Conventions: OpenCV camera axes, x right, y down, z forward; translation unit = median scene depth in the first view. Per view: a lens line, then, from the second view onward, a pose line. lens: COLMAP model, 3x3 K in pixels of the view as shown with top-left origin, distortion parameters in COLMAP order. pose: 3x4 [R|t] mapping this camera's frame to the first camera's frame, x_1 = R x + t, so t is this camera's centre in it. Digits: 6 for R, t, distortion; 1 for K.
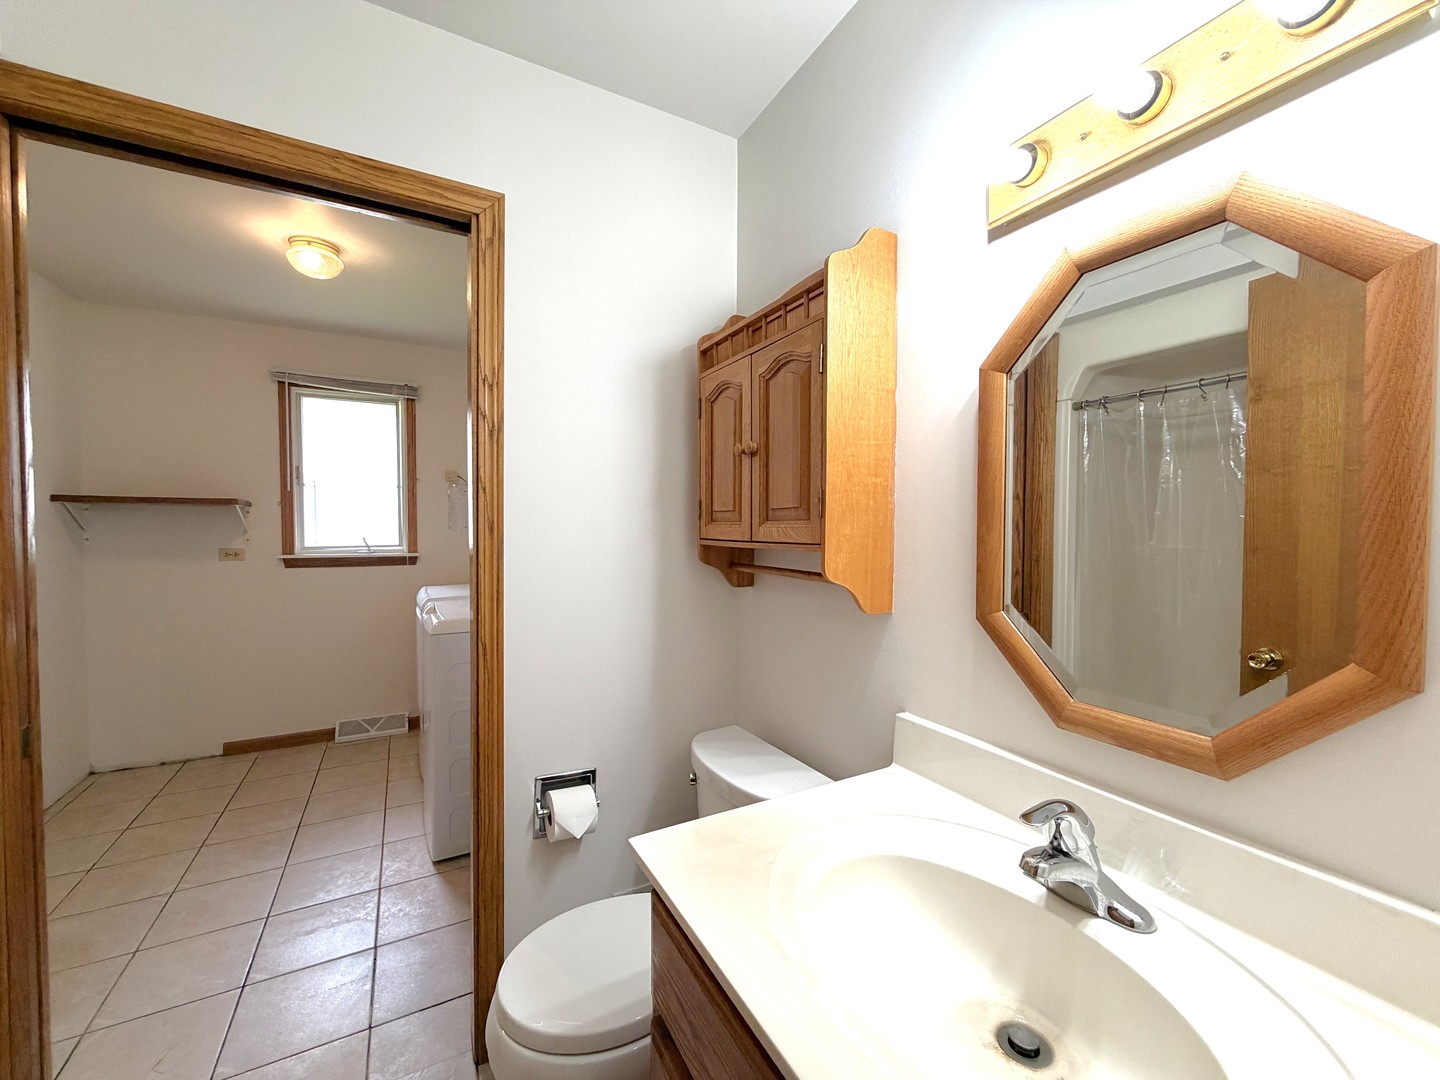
lens RADIAL K [[573.8, 0, 715.8], [0, 573.8, 540.9], [0, 0, 1]] dist [-0.000087, 0.000203]
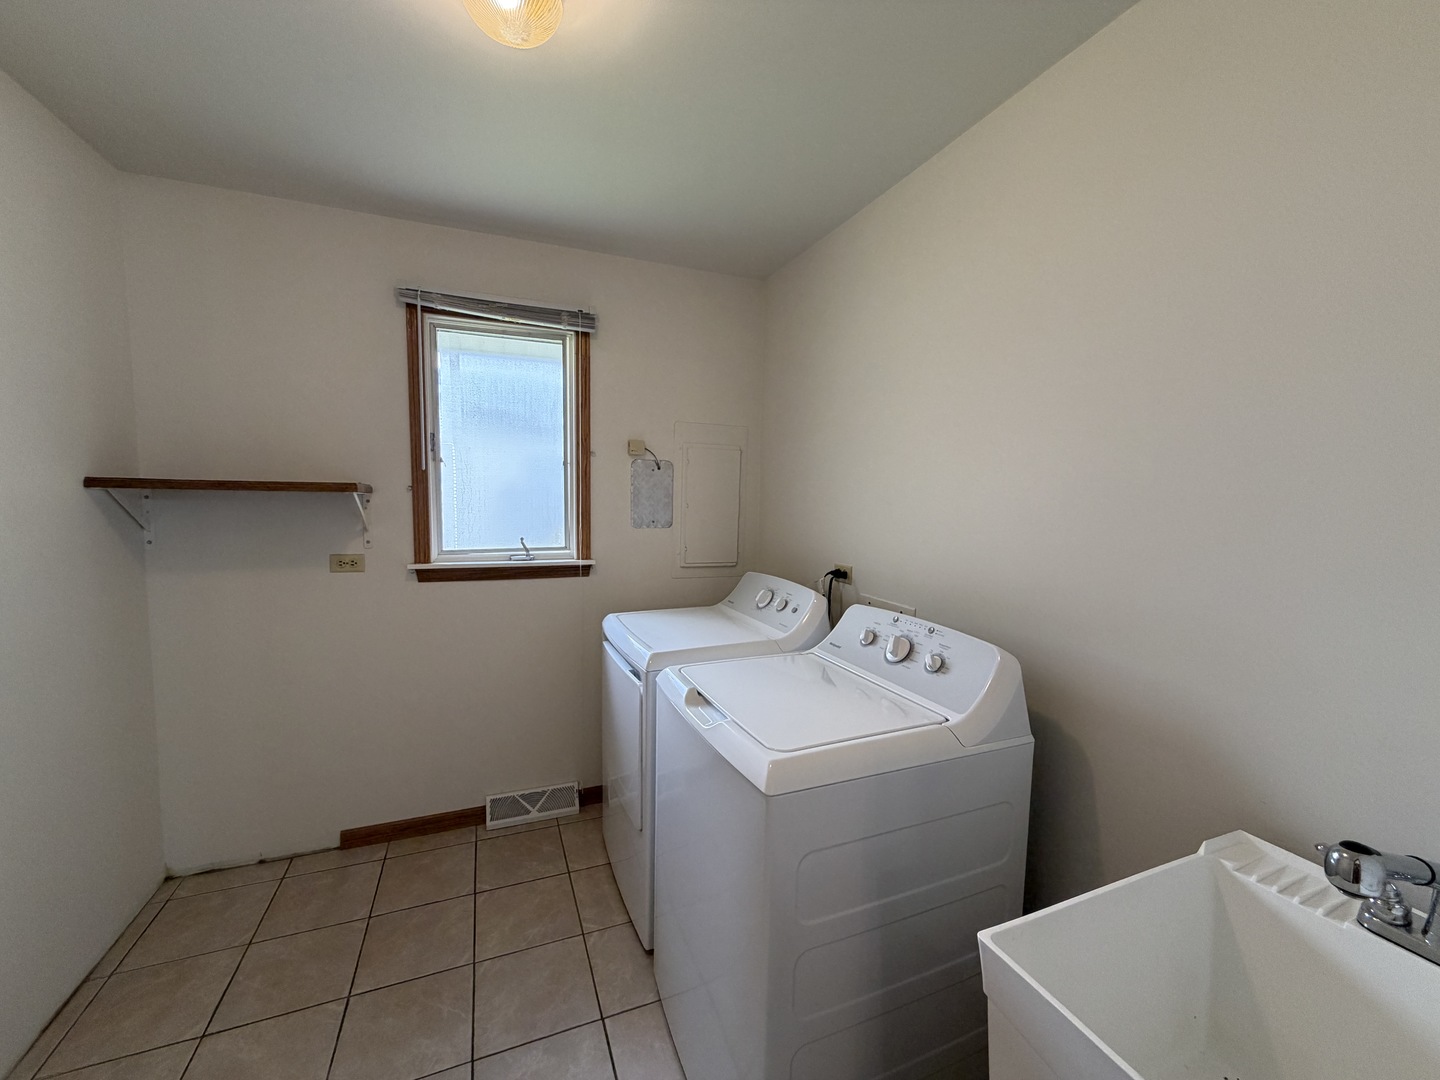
lens RADIAL K [[573.8, 0, 715.8], [0, 573.8, 540.9], [0, 0, 1]] dist [-0.000087, 0.000203]
pose [[0.993680, 0.015996, -0.111102, -0.321465], [-0.011226, 0.998994, 0.043427, -0.036318], [0.111685, -0.041906, 0.992860, 0.359951]]
